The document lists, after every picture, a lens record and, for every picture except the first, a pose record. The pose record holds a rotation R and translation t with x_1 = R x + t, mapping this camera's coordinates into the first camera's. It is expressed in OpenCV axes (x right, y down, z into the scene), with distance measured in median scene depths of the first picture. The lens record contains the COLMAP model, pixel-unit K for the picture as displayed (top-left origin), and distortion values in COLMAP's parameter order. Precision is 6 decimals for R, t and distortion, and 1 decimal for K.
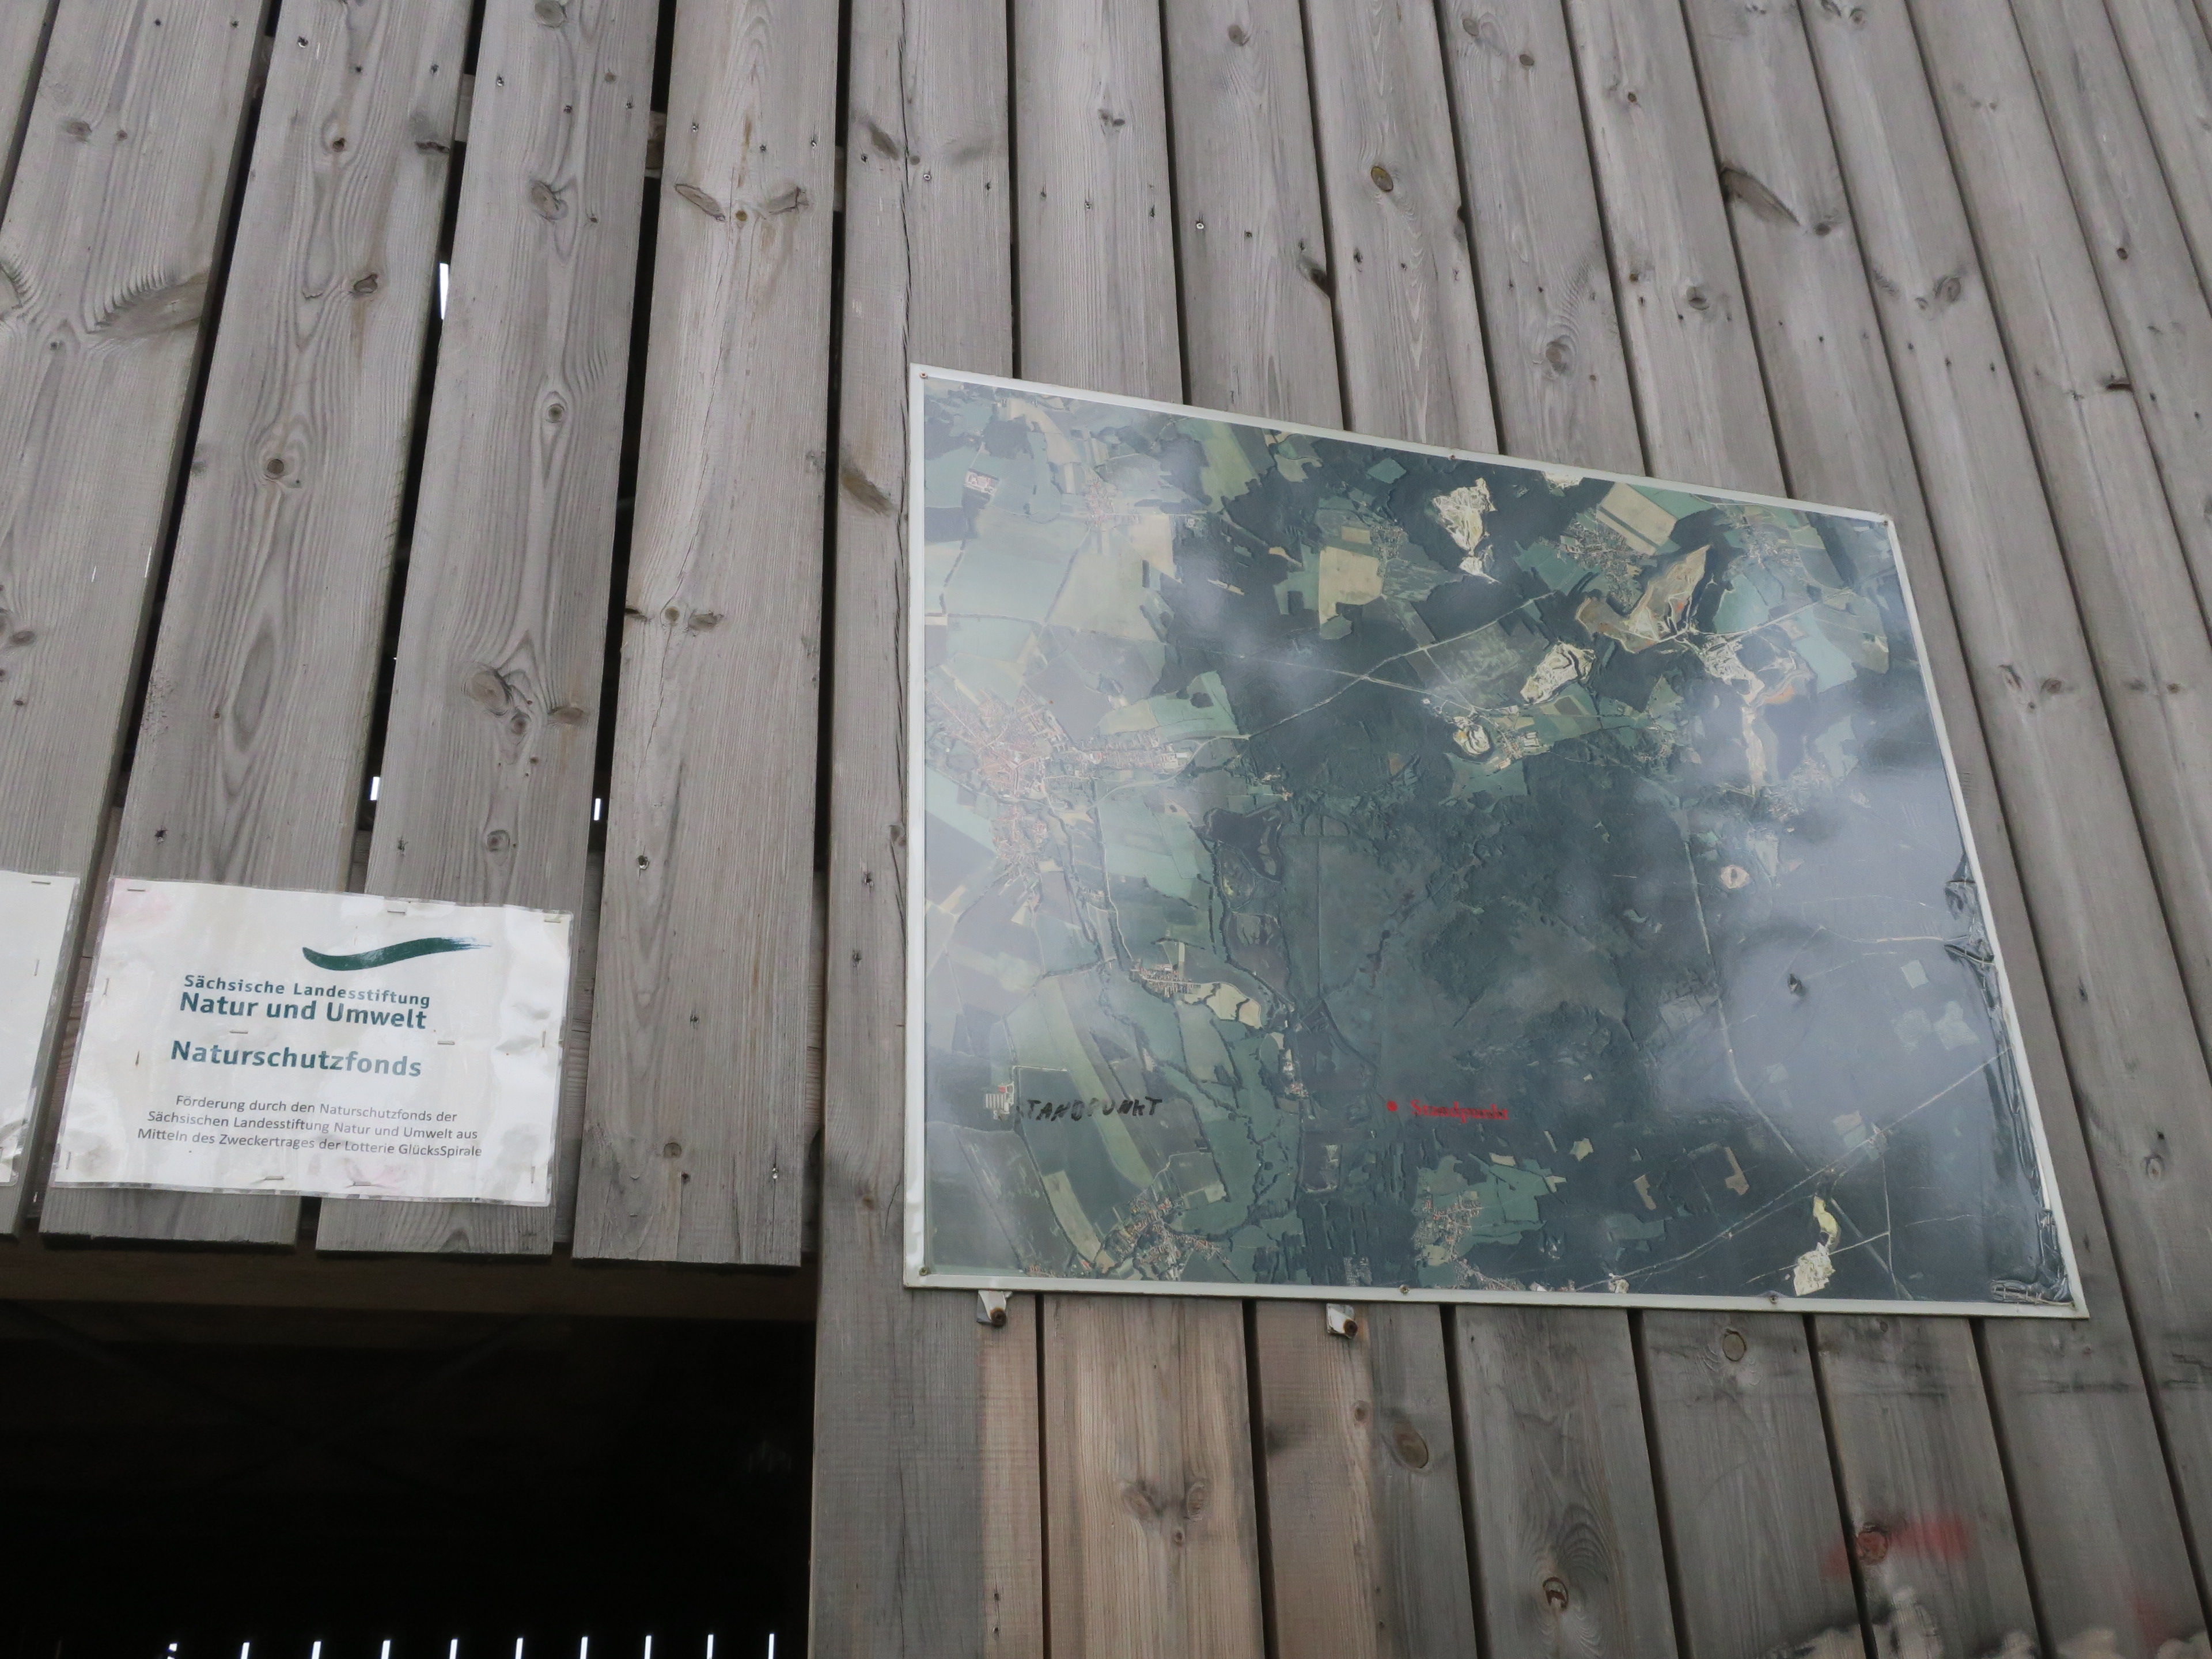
lens RADIAL K [[1937.7, 0, 1106.0], [0, 1937.7, 829.5], [0, 0, 1]] dist [0.003129, 0.003378]
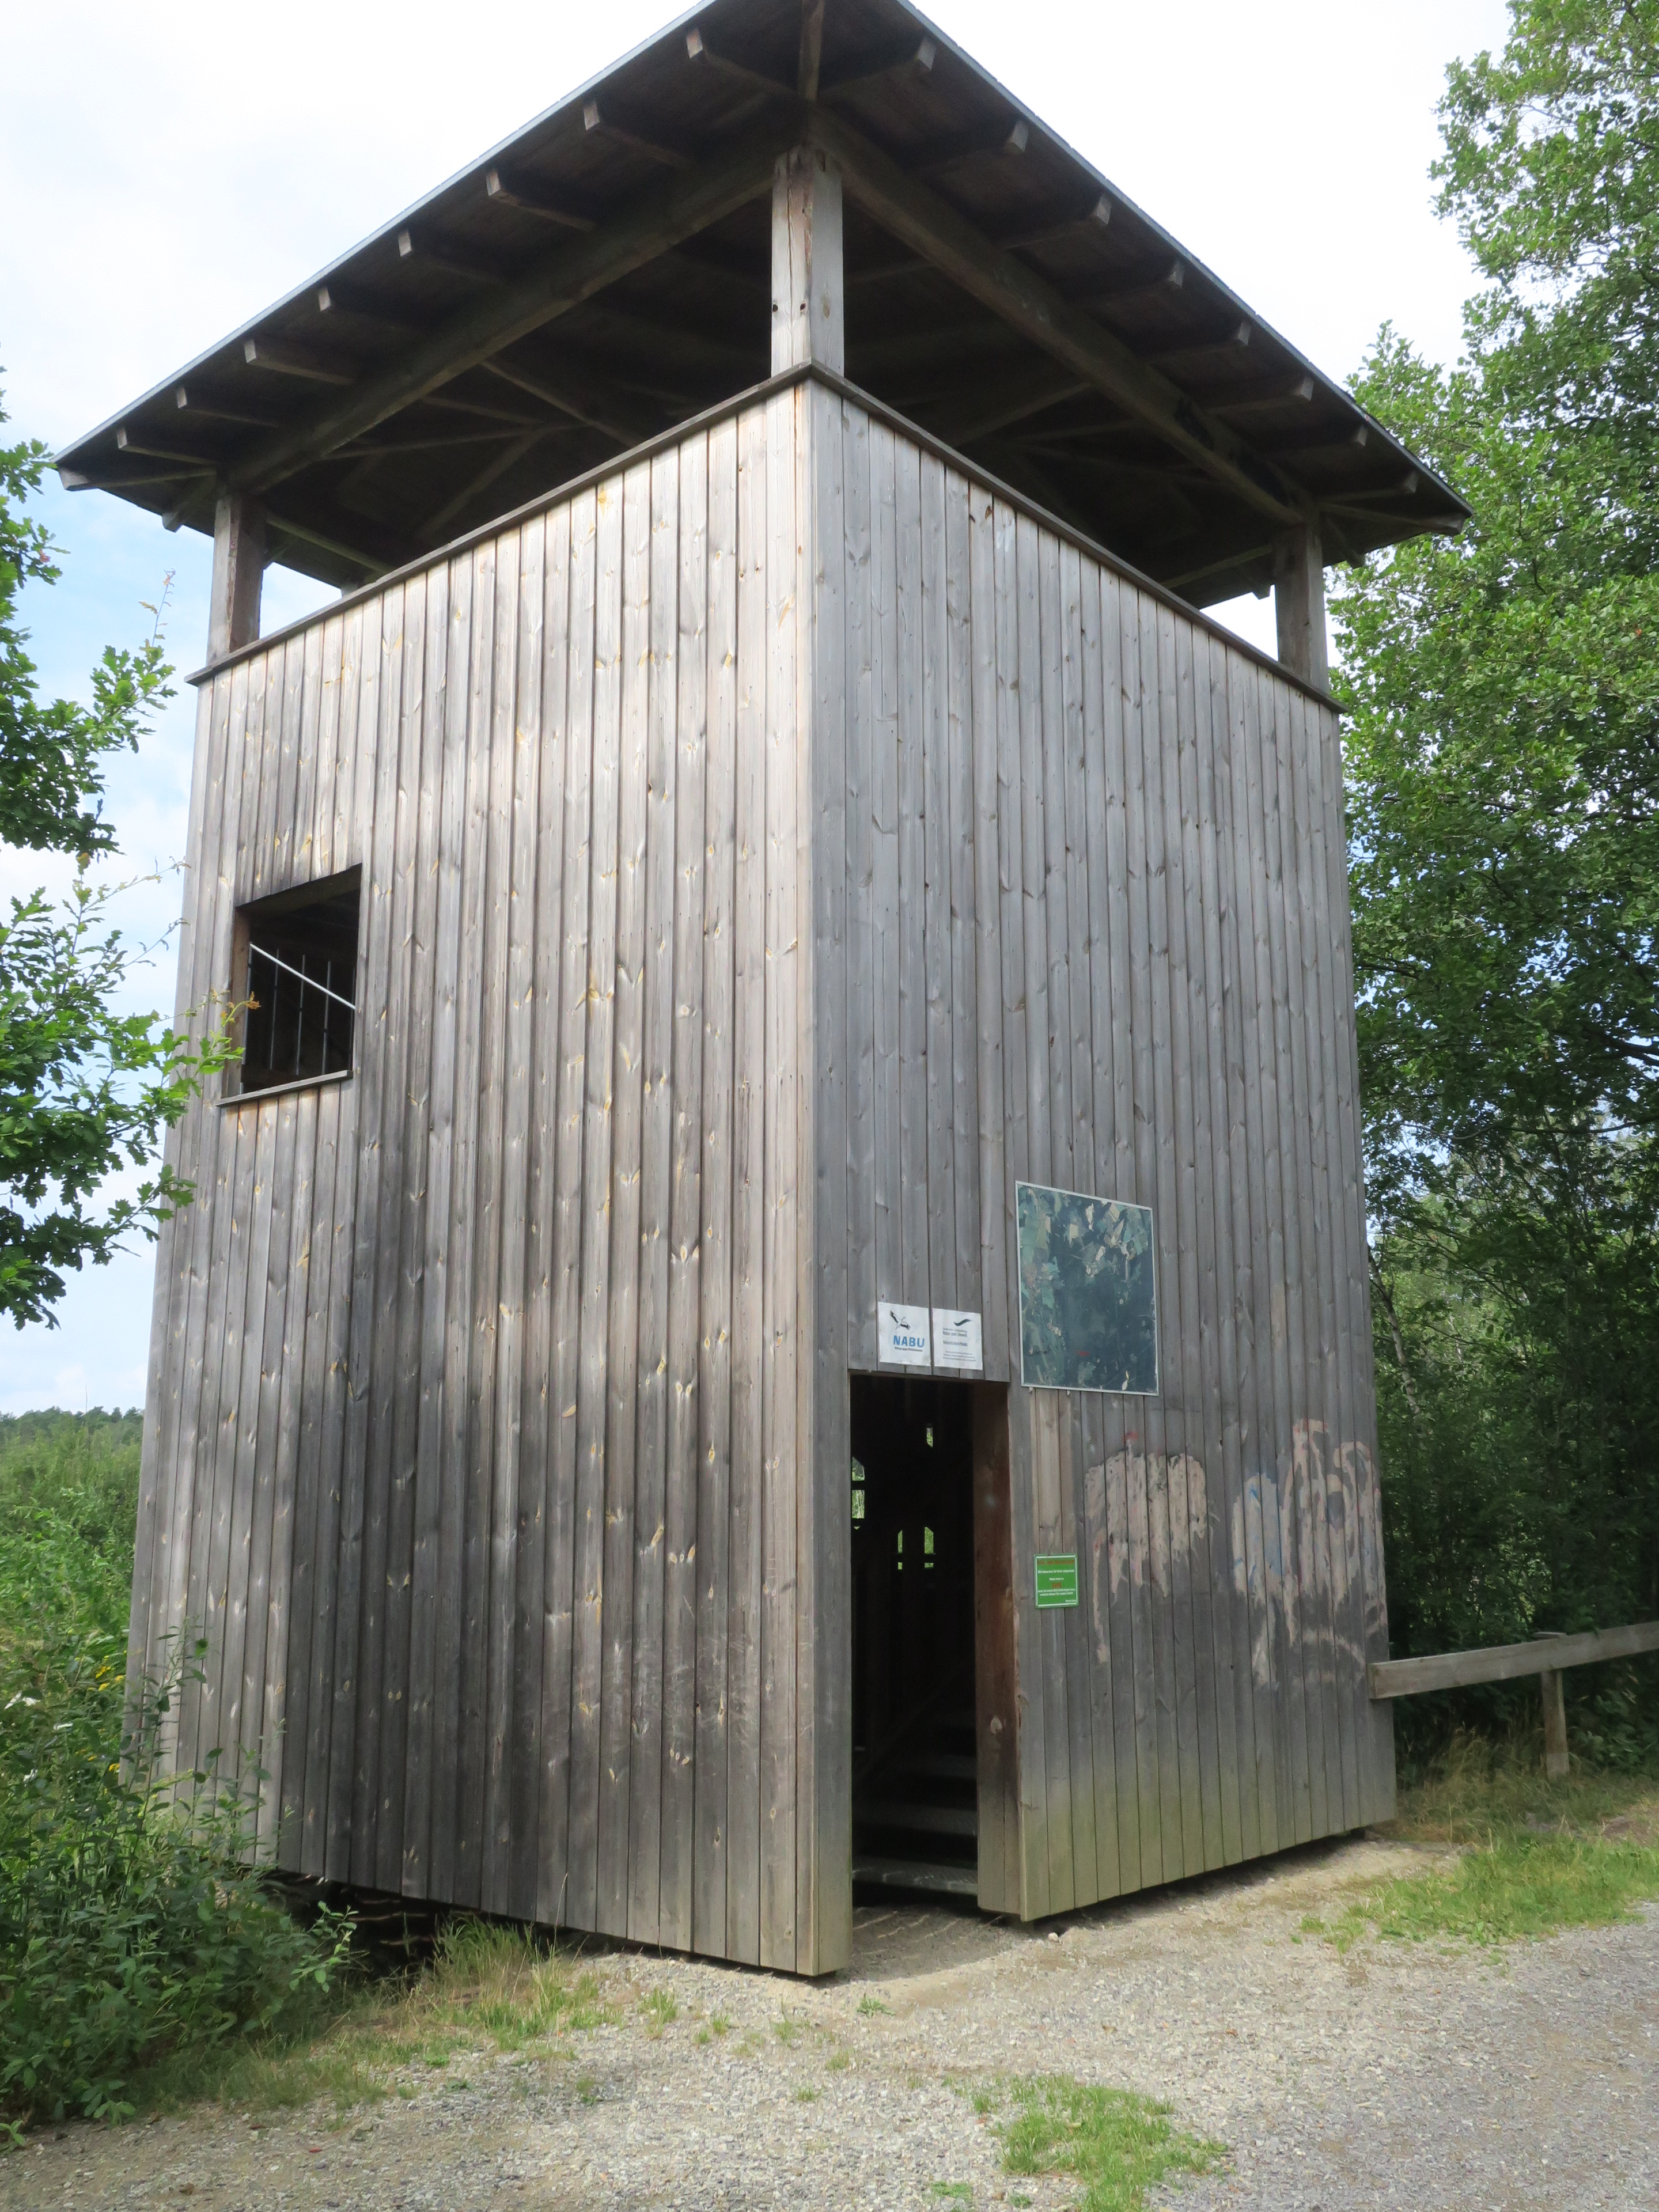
lens RADIAL K [[1937.7, 0, 829.5], [0, 1937.7, 1106.0], [0, 0, 1]] dist [0.003129, 0.003378]
pose [[0.841389, 0.139865, 0.522018, -2.834498], [-0.254534, 0.954646, 0.154479, -0.988741], [-0.476736, -0.262848, 0.838829, -2.522726]]
